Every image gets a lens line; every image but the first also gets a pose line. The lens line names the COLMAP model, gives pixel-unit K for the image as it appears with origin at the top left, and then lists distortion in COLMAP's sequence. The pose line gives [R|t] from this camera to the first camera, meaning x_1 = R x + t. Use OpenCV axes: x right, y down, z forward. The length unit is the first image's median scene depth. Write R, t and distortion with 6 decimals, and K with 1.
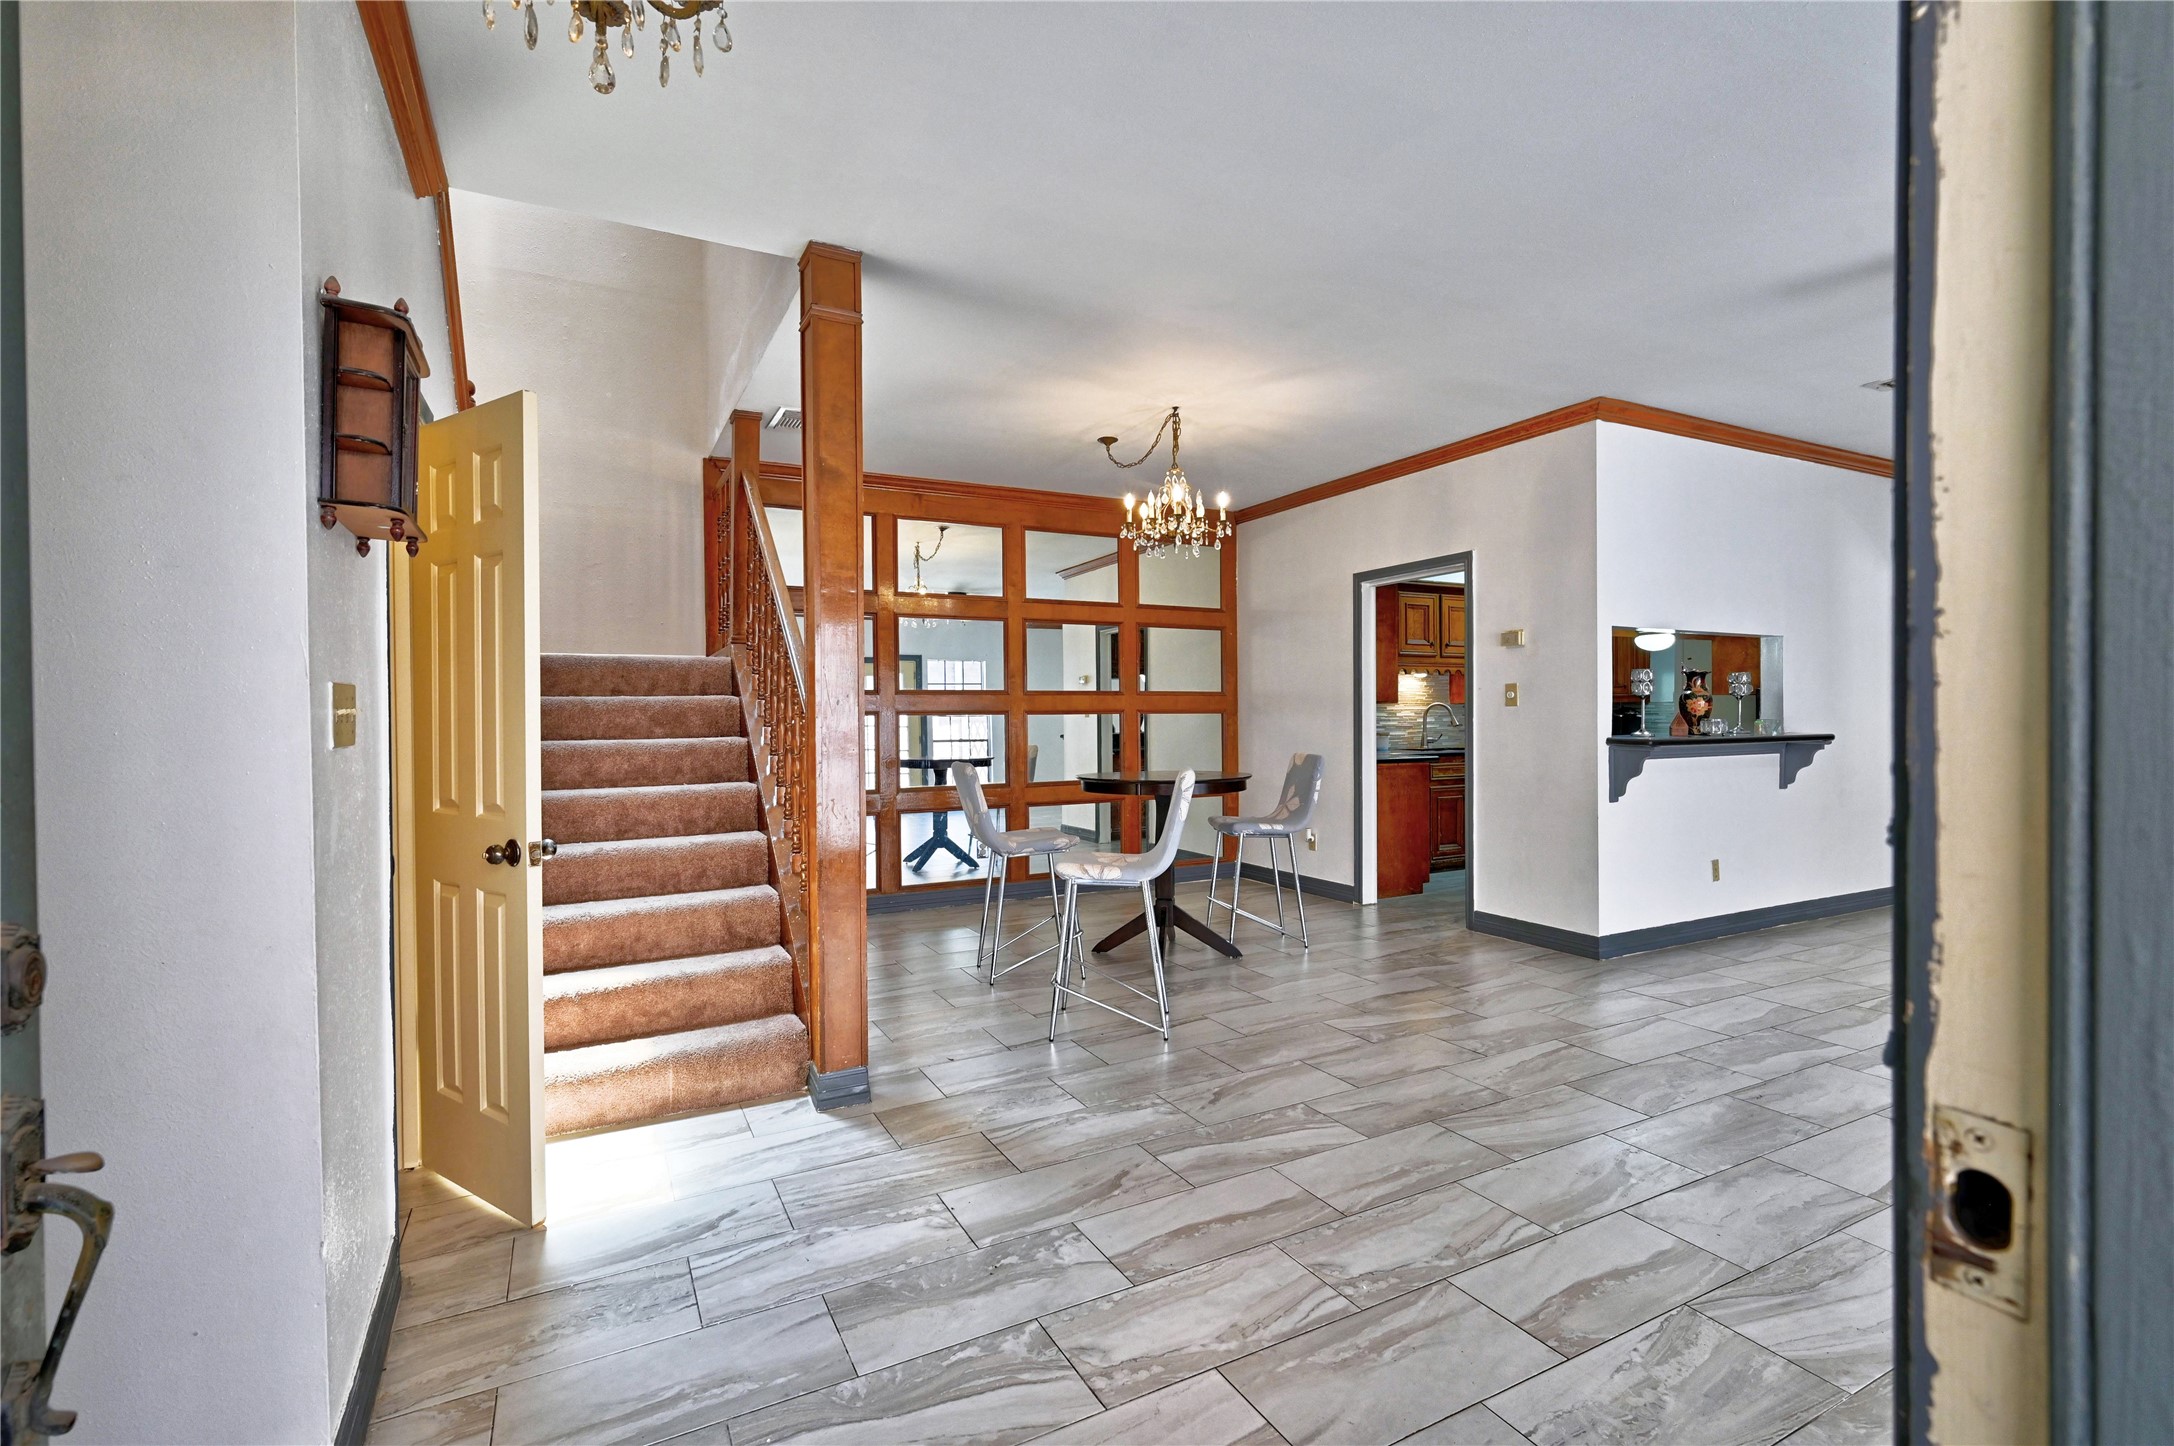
lens RADIAL K [[970.0, 0, 1087.1], [0, 970.0, 720.9], [0, 0, 1]] dist [0.004978, 0.000039]
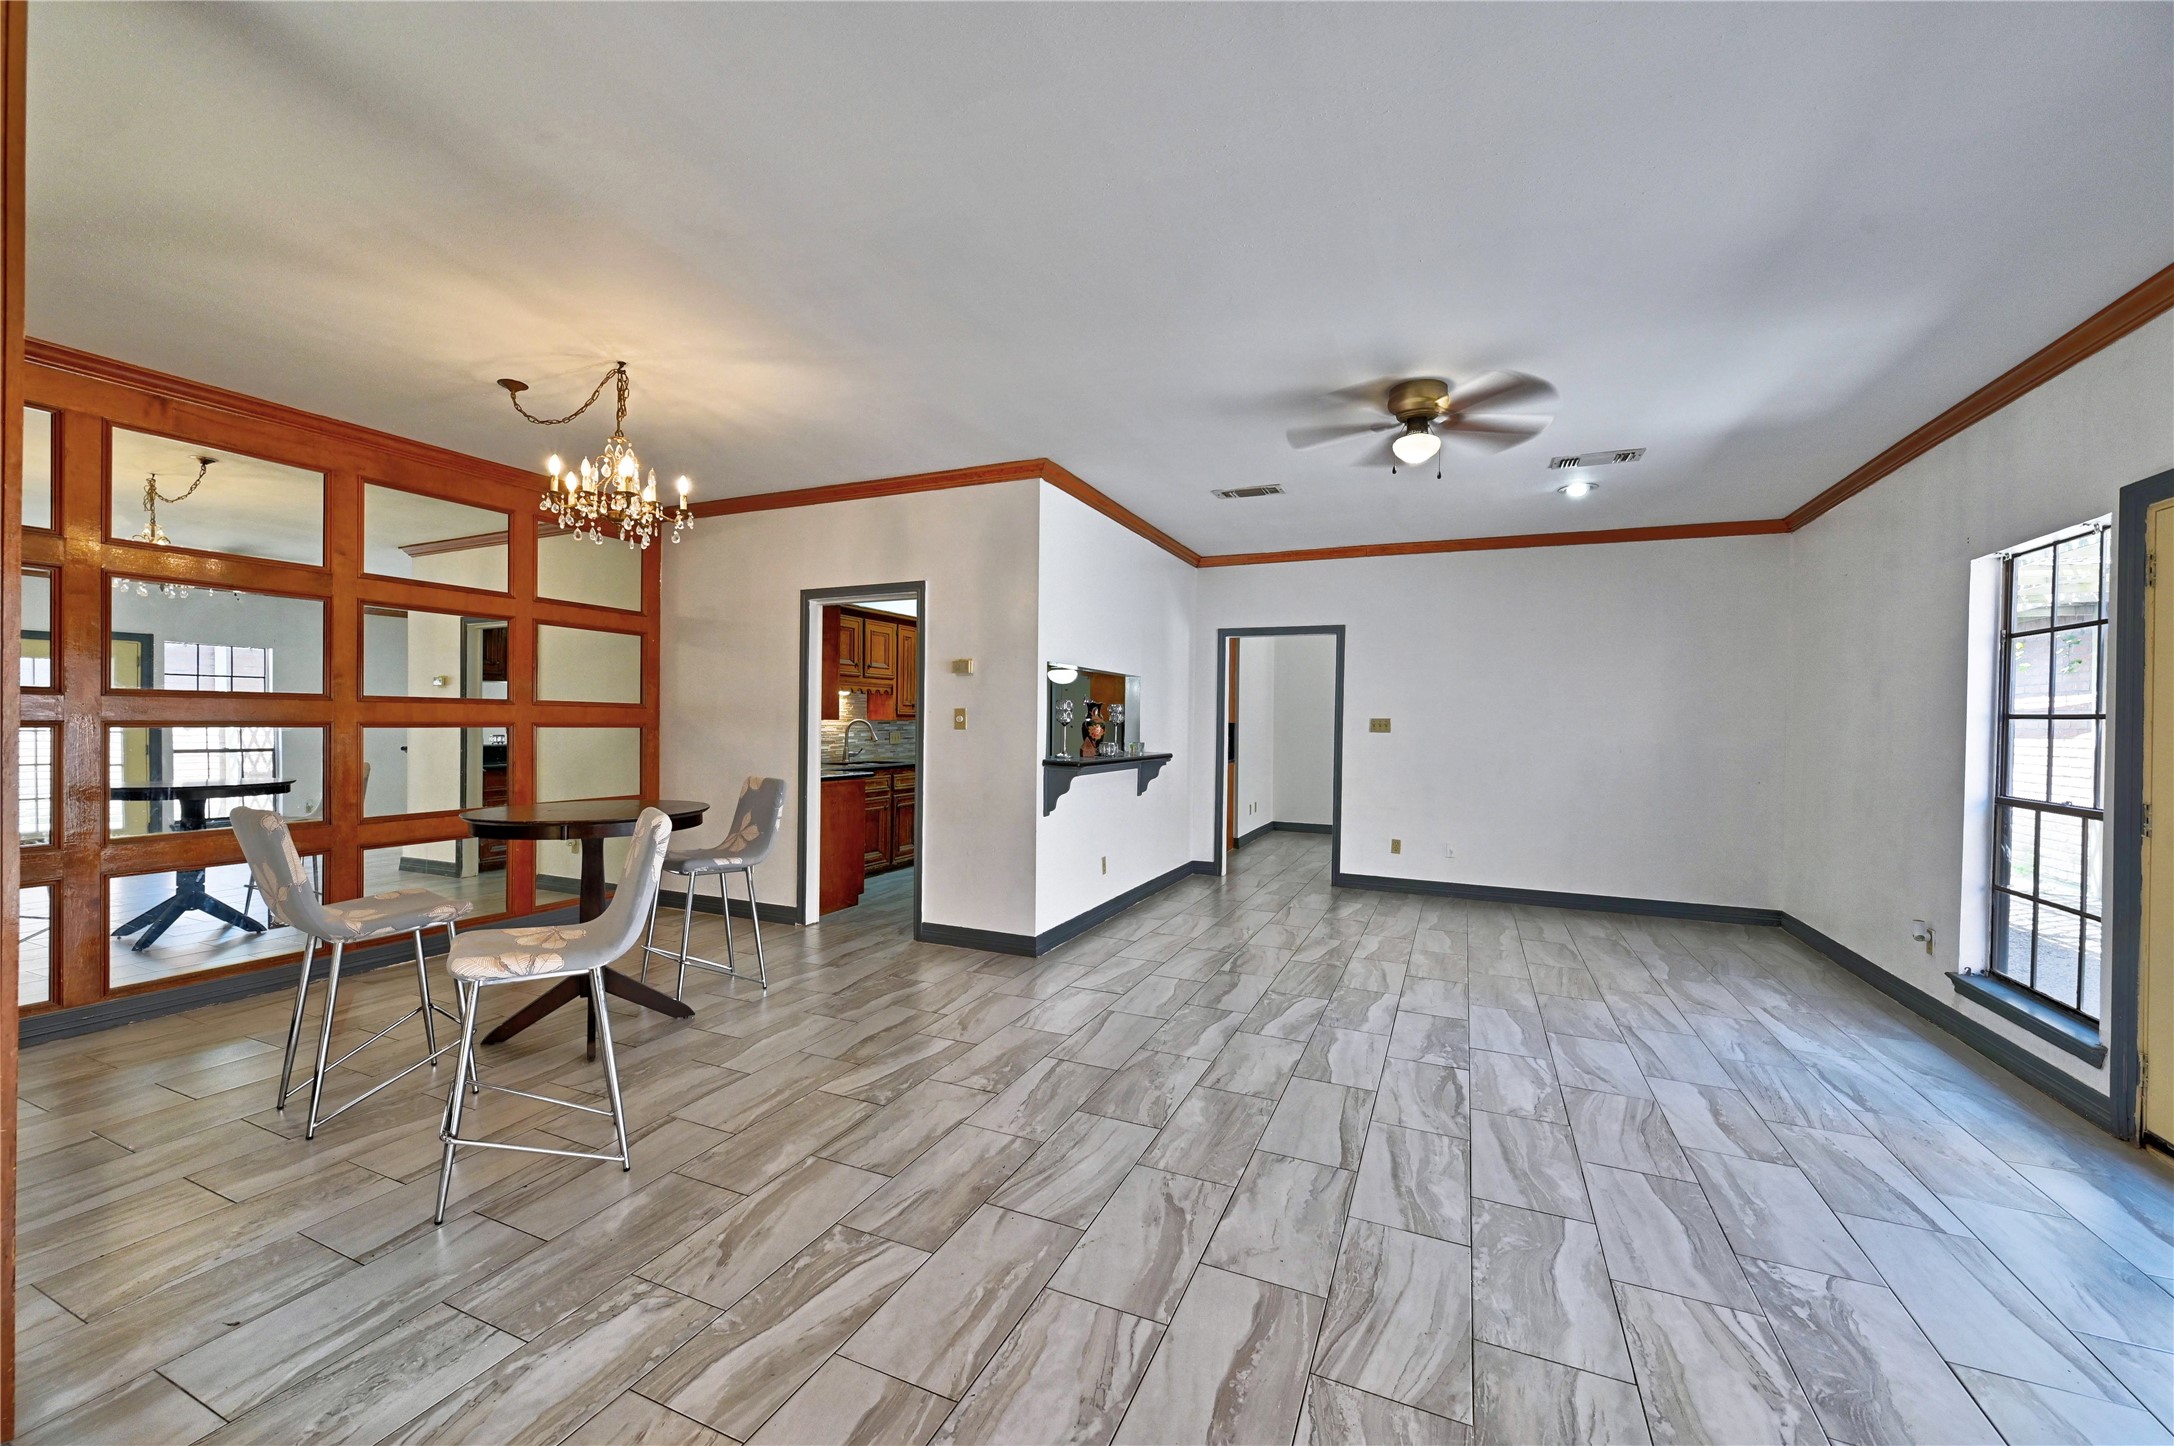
lens RADIAL K [[850.5, 0, 1088.9], [0, 850.5, 726.5], [0, 0, 1]] dist [-0.002408, 0.000863]
pose [[0.784373, 0.015056, 0.620107, -0.037100], [-0.015096, 0.999873, -0.005181, -0.016121], [-0.620106, -0.005297, 0.784500, 0.173903]]
